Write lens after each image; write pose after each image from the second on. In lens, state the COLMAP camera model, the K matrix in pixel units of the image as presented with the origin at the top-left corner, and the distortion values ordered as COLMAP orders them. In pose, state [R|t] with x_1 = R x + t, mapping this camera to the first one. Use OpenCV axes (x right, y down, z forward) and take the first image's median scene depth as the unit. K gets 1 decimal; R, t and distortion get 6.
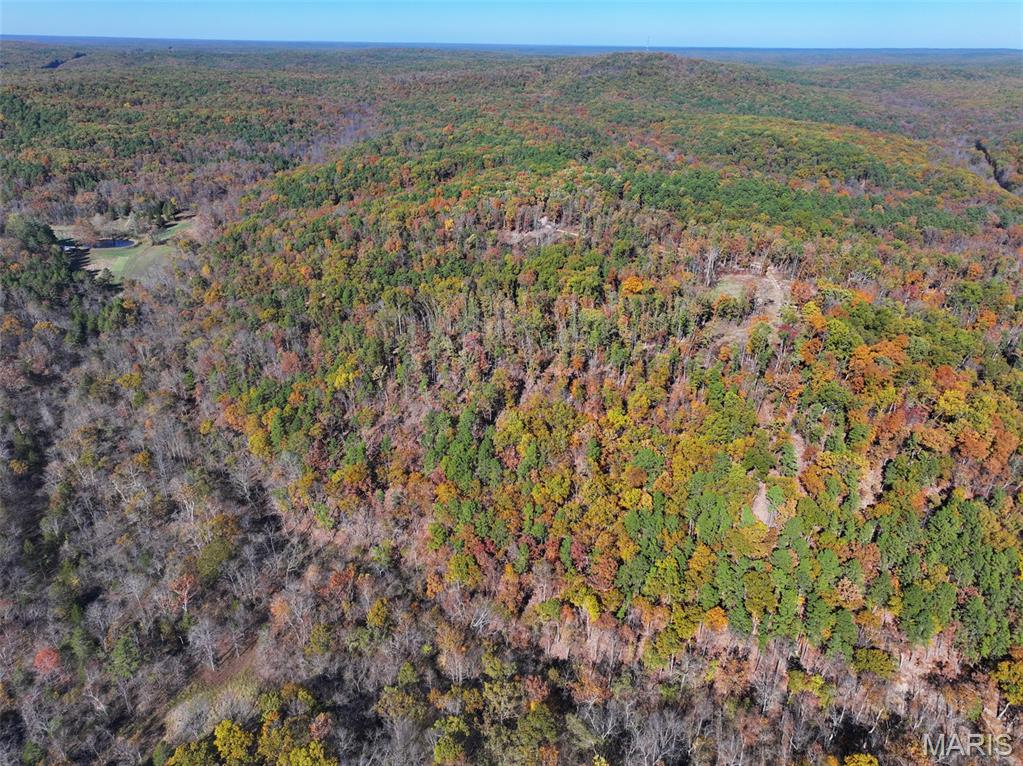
lens RADIAL K [[722.7, 0, 508.1], [0, 722.7, 386.0], [0, 0, 1]] dist [-0.004718, 0.022963]
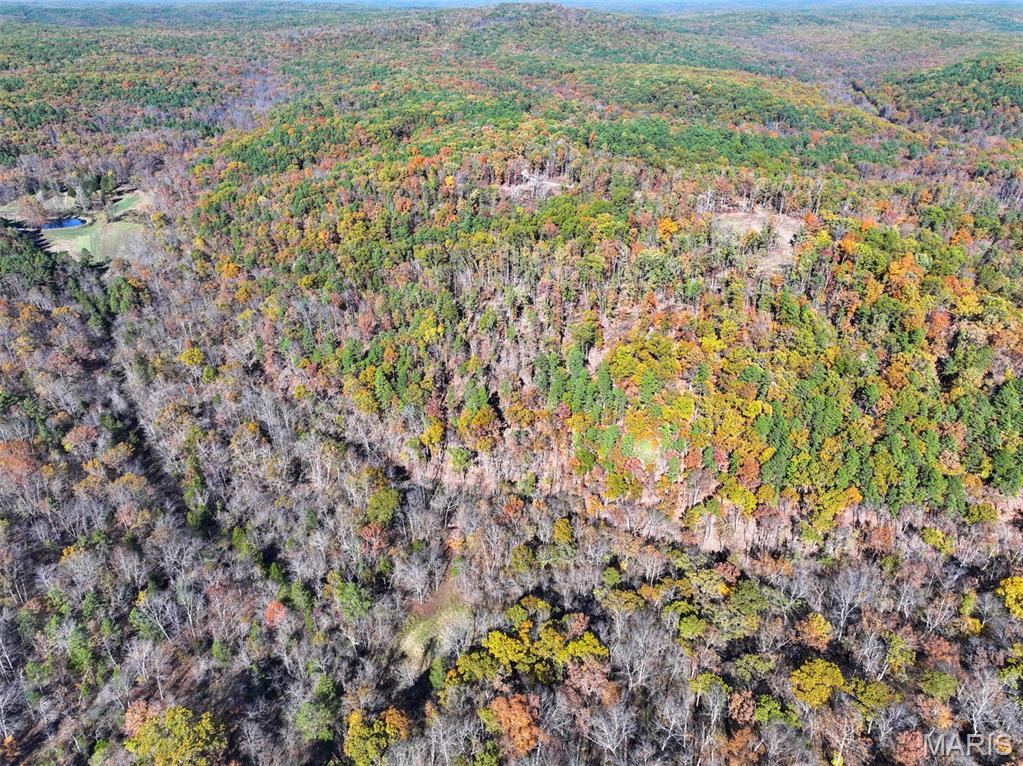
lens RADIAL K [[722.7, 0, 509.8], [0, 722.7, 385.3], [0, 0, 1]] dist [-0.004718, 0.022963]
pose [[0.982889, -0.097995, 0.155969, -0.136514], [0.089411, 0.994116, 0.061151, 0.005237], [-0.161044, -0.046159, 0.985867, -0.022510]]
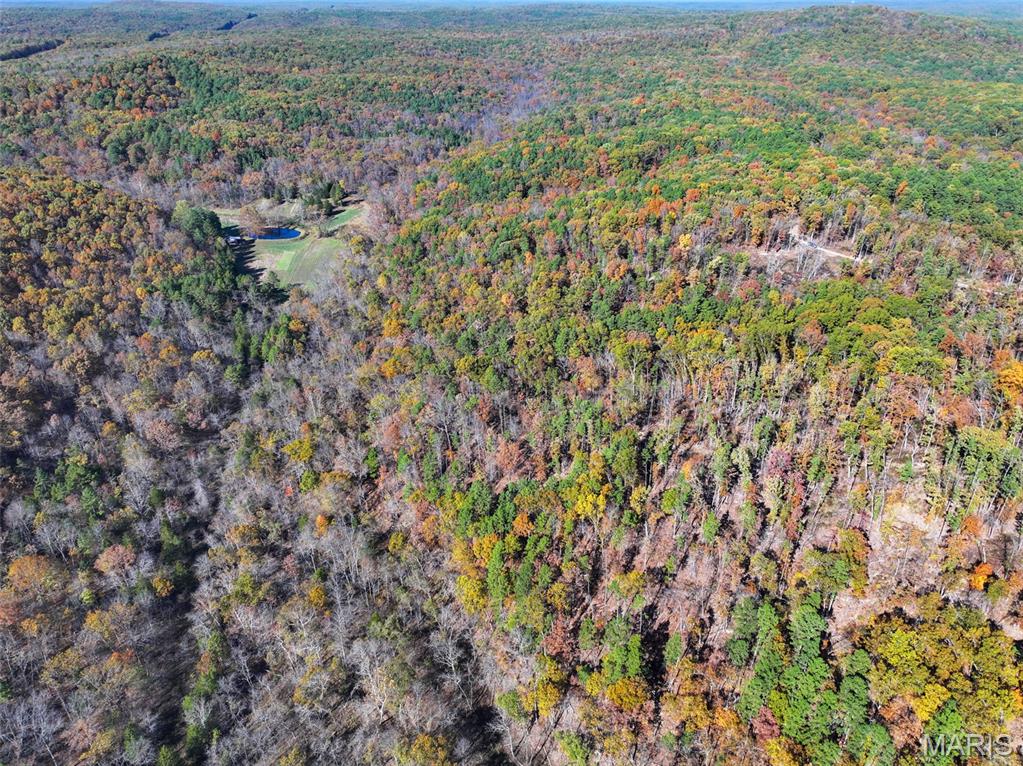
lens RADIAL K [[722.7, 0, 508.0], [0, 722.7, 382.8], [0, 0, 1]] dist [-0.004718, 0.022963]
pose [[0.982756, 0.076633, -0.168281, -0.093215], [-0.068740, 0.996265, 0.052249, -0.073456], [0.171656, -0.039781, 0.984353, 0.145017]]
